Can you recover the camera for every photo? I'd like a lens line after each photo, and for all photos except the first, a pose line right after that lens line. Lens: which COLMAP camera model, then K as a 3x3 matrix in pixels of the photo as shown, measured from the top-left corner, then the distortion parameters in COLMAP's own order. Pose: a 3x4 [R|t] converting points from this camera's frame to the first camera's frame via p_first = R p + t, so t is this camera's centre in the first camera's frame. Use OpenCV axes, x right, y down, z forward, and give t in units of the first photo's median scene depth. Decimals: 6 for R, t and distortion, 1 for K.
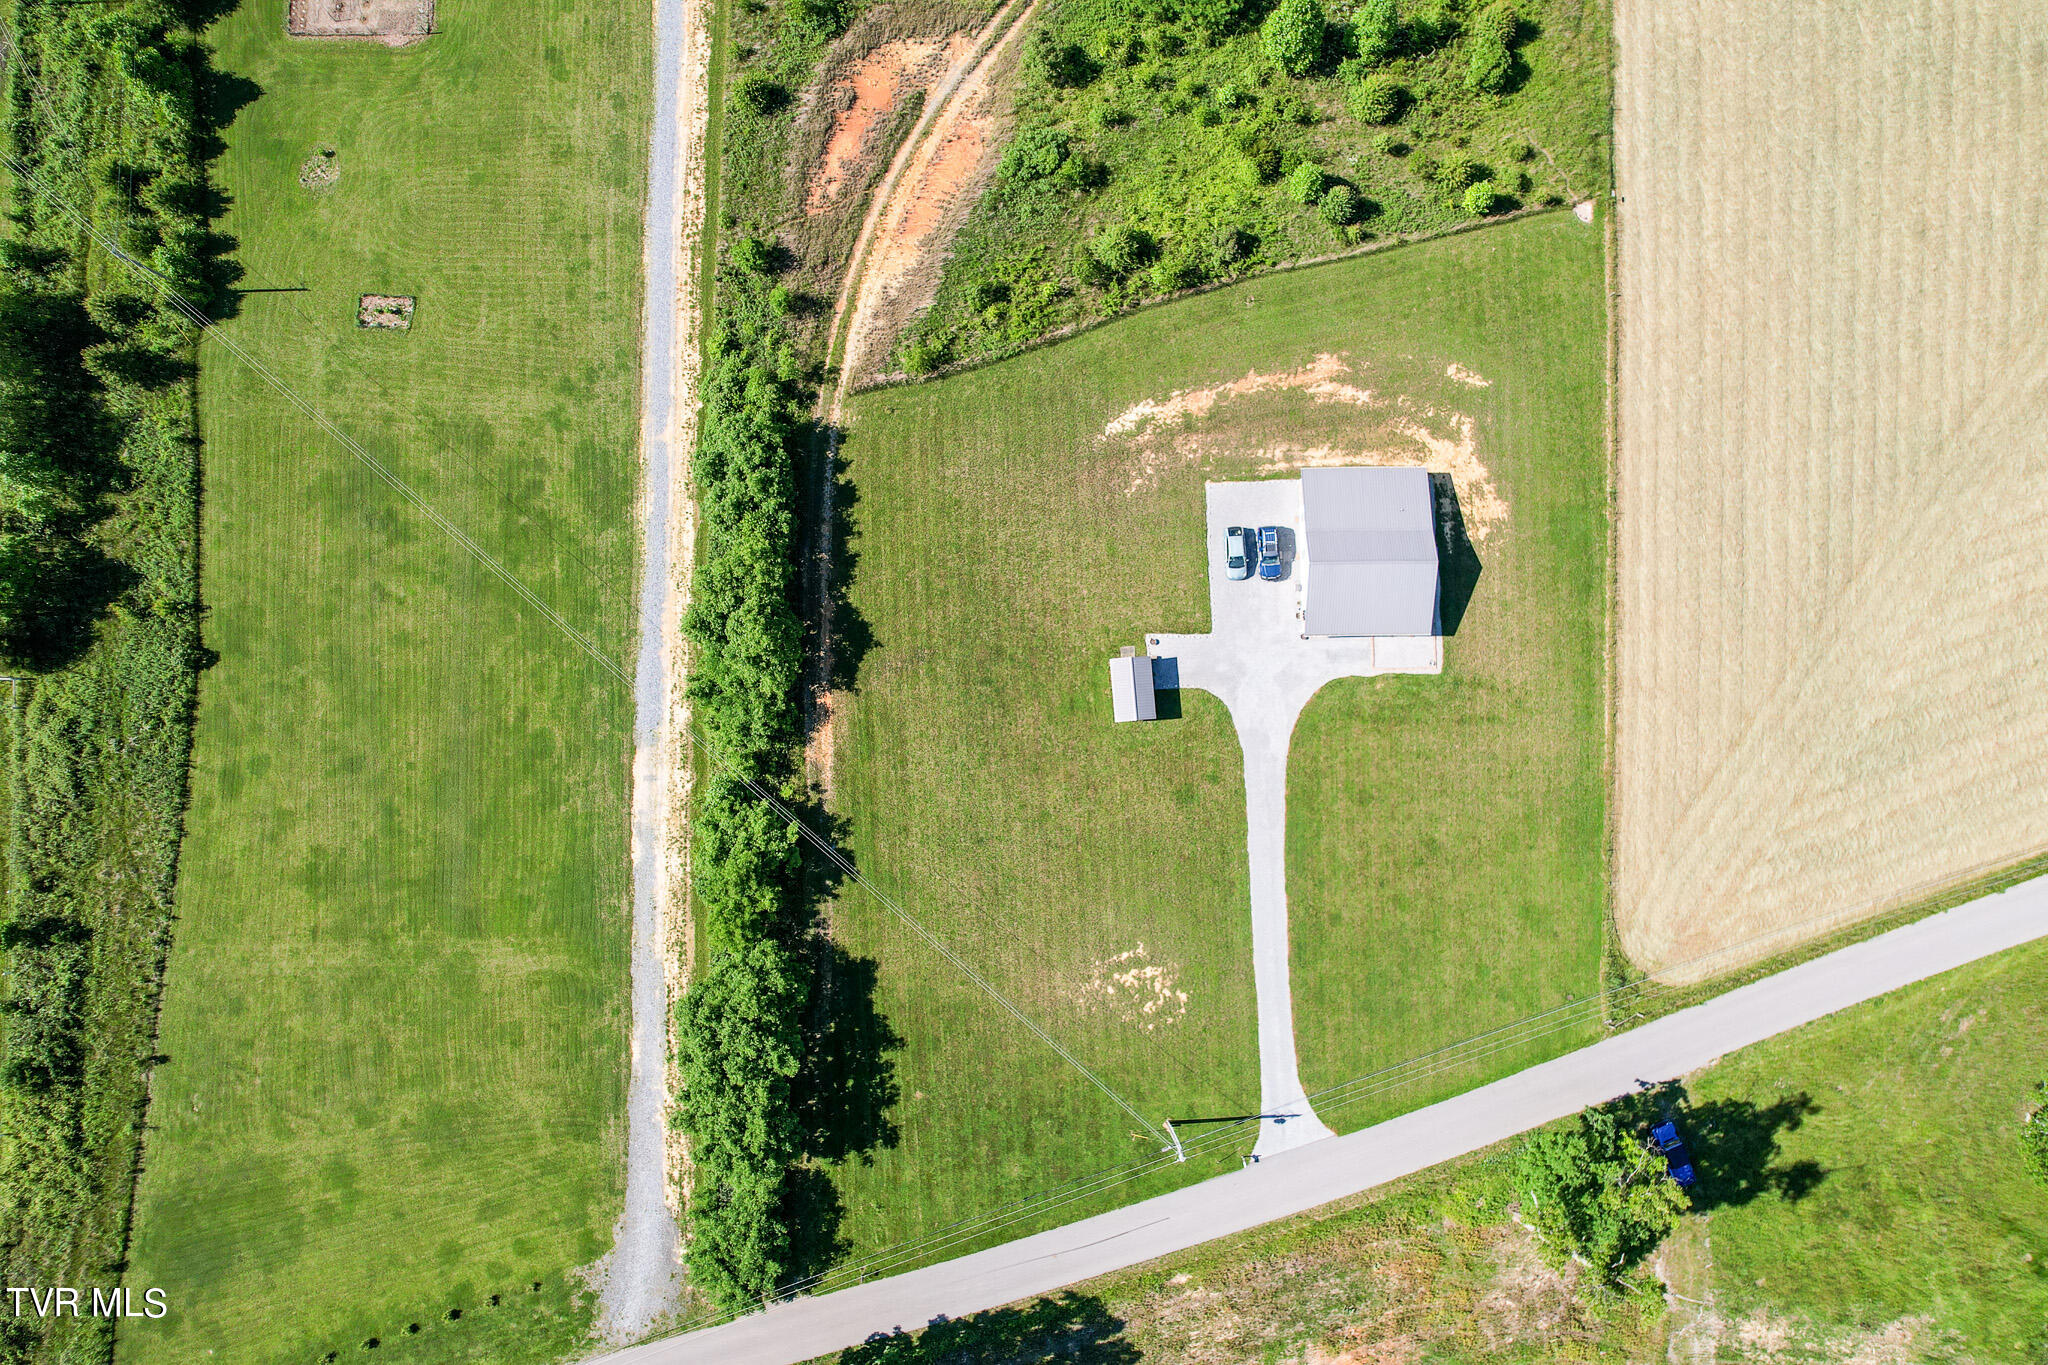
lens RADIAL K [[1311.0, 0, 1035.2], [0, 1311.0, 695.9], [0, 0, 1]] dist [-0.078072, 0.072863]
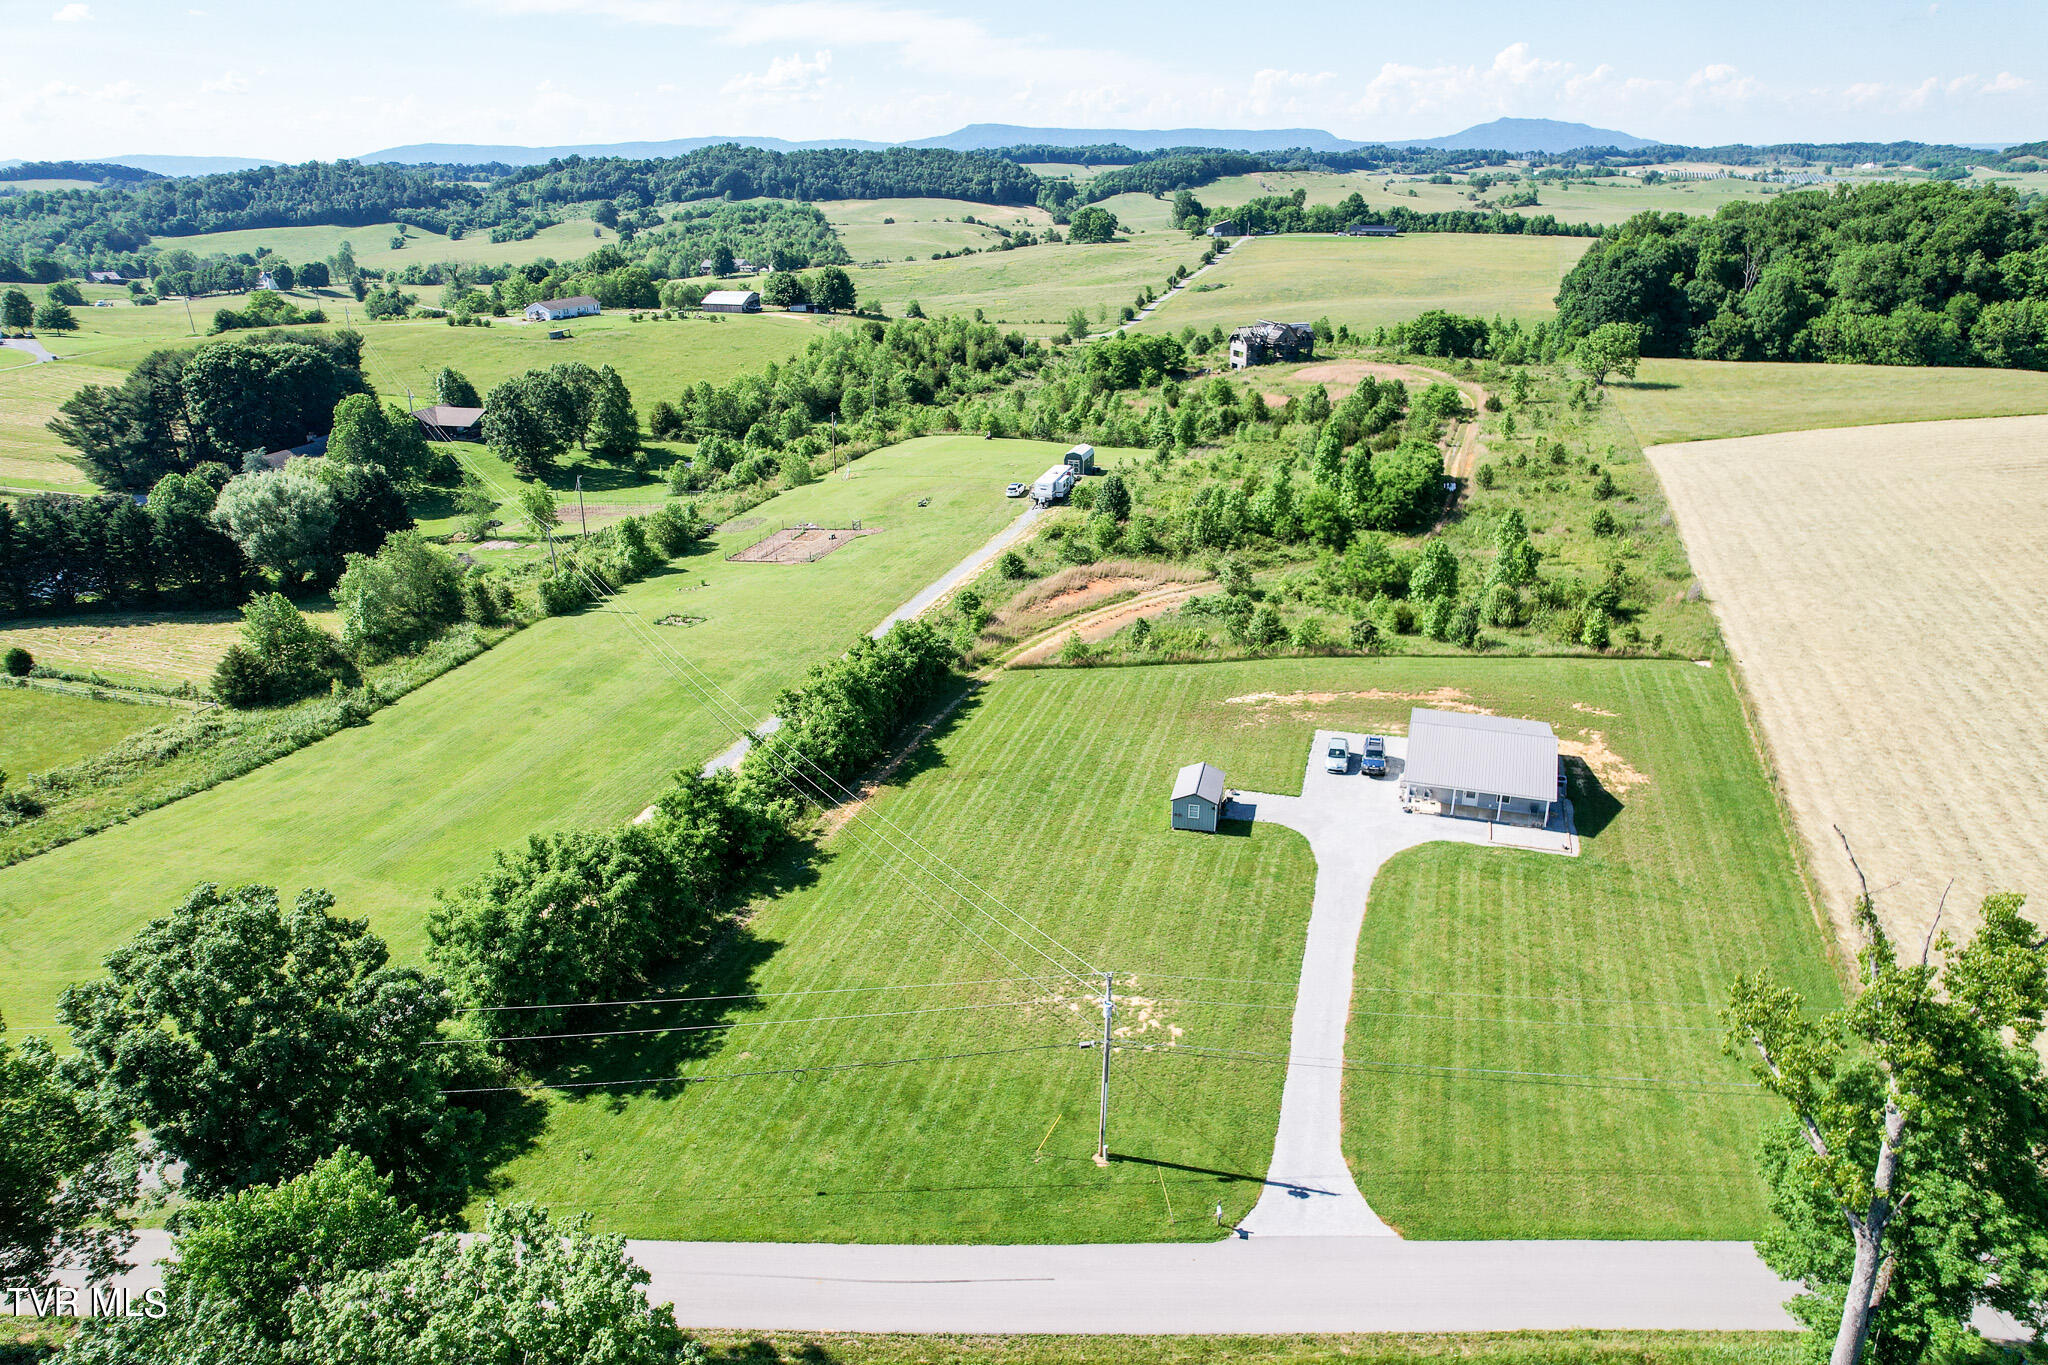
lens RADIAL K [[1303.9, 0, 1035.6], [0, 1303.9, 707.7], [0, 0, 1]] dist [-0.084811, 0.081352]
pose [[0.948876, 0.115693, -0.293684, 0.216256], [-0.315073, 0.403367, -0.859083, 0.740115], [0.019072, 0.907695, 0.419197, 0.570310]]
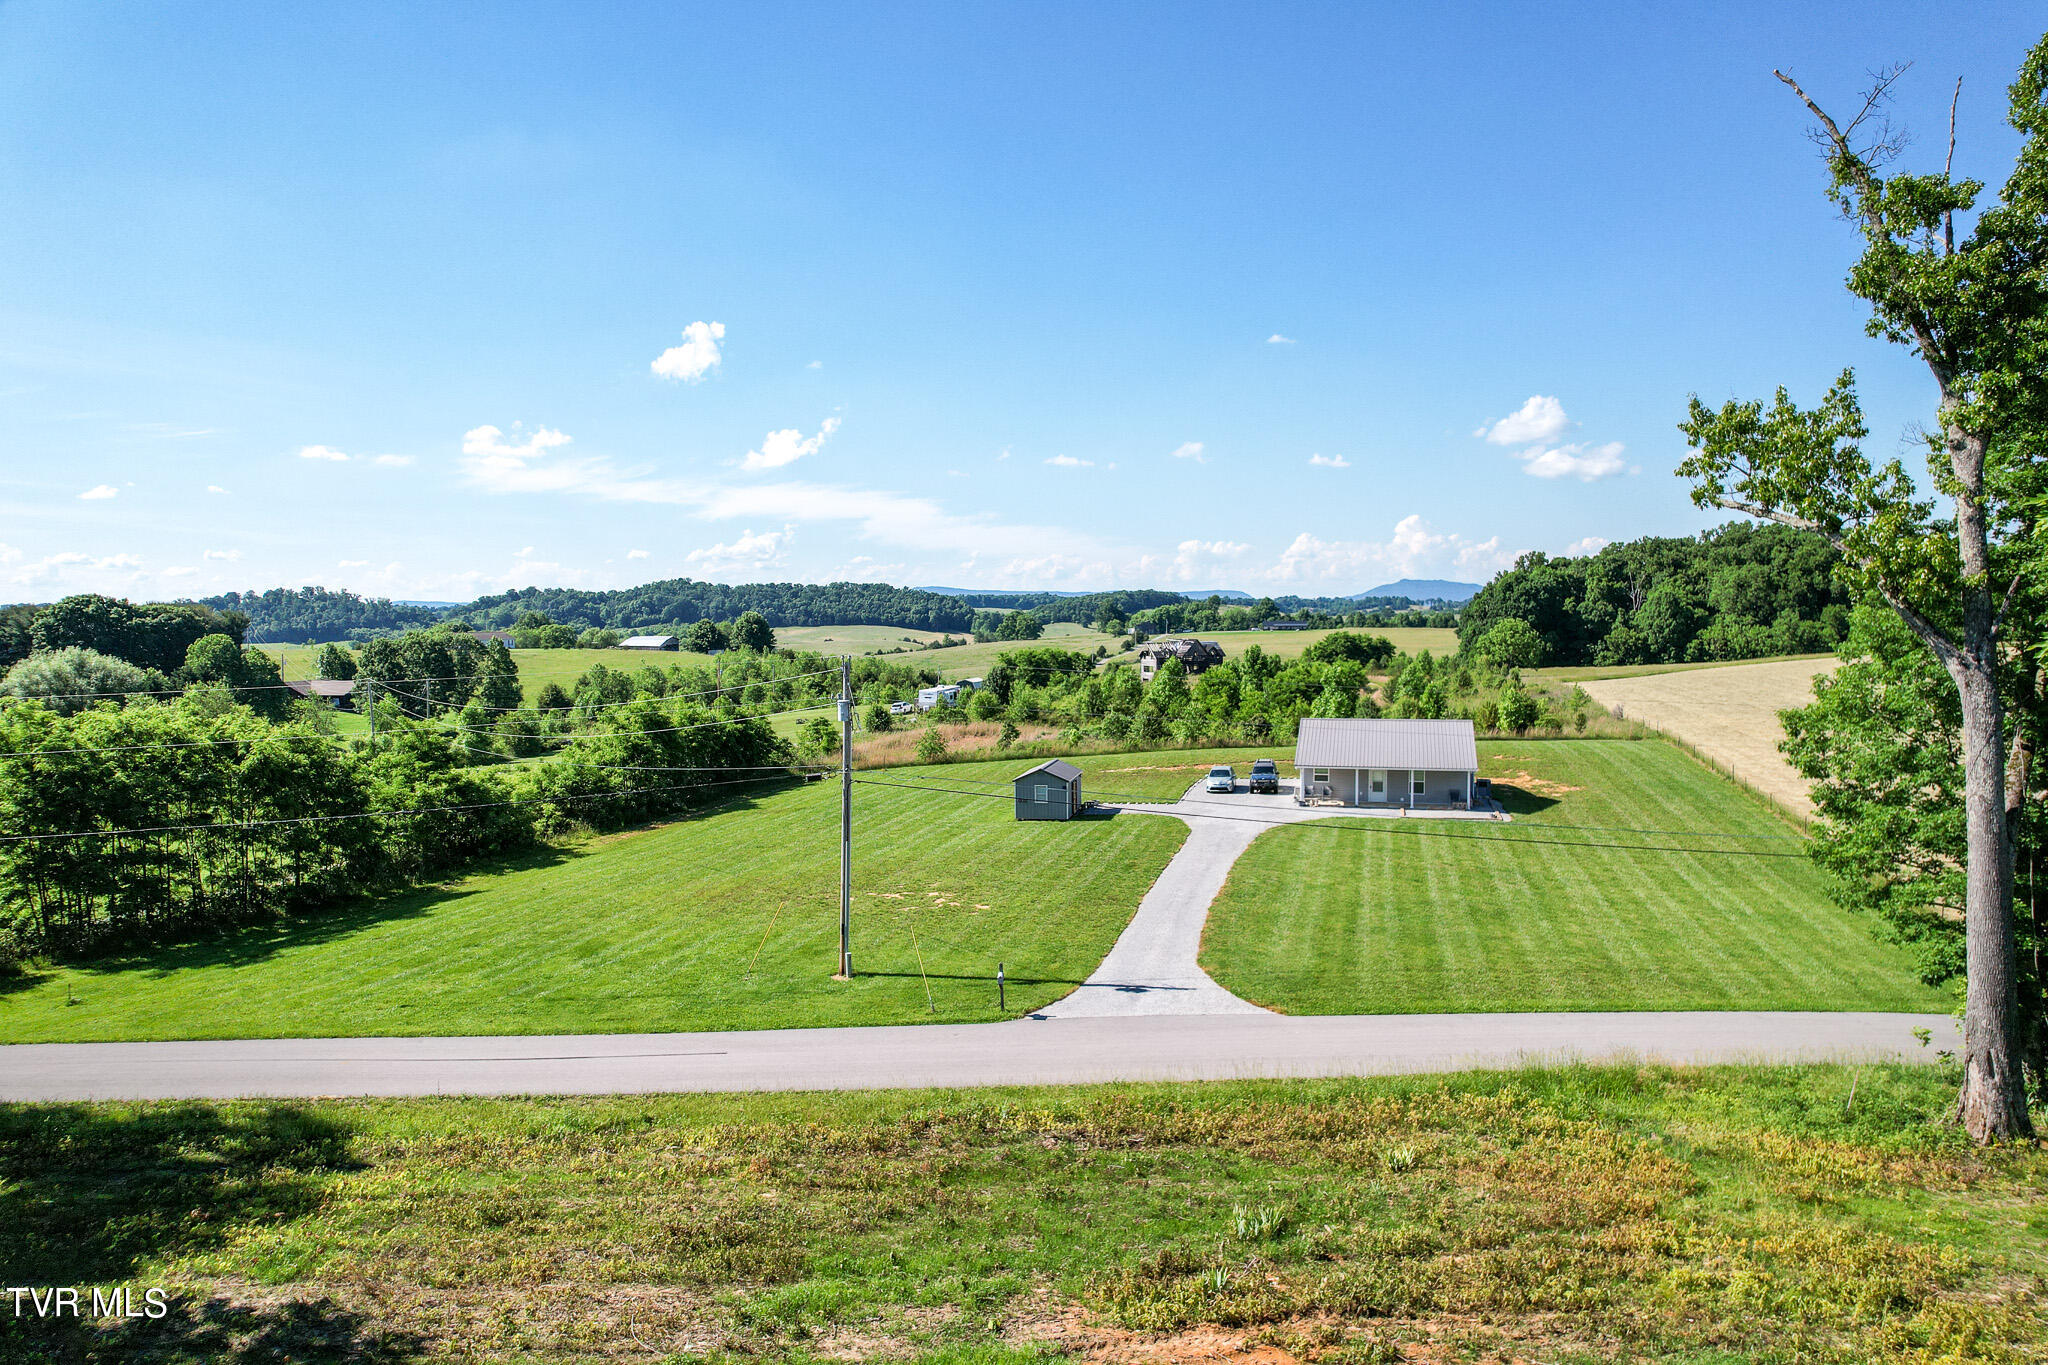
lens RADIAL K [[1305.2, 0, 1036.0], [0, 1305.2, 706.5], [0, 0, 1]] dist [-0.070607, 0.059908]
pose [[0.962289, 0.008509, -0.271896, 0.258228], [-0.271376, 0.099226, -0.957345, 0.667983], [0.018833, 0.995029, 0.097794, 0.870812]]
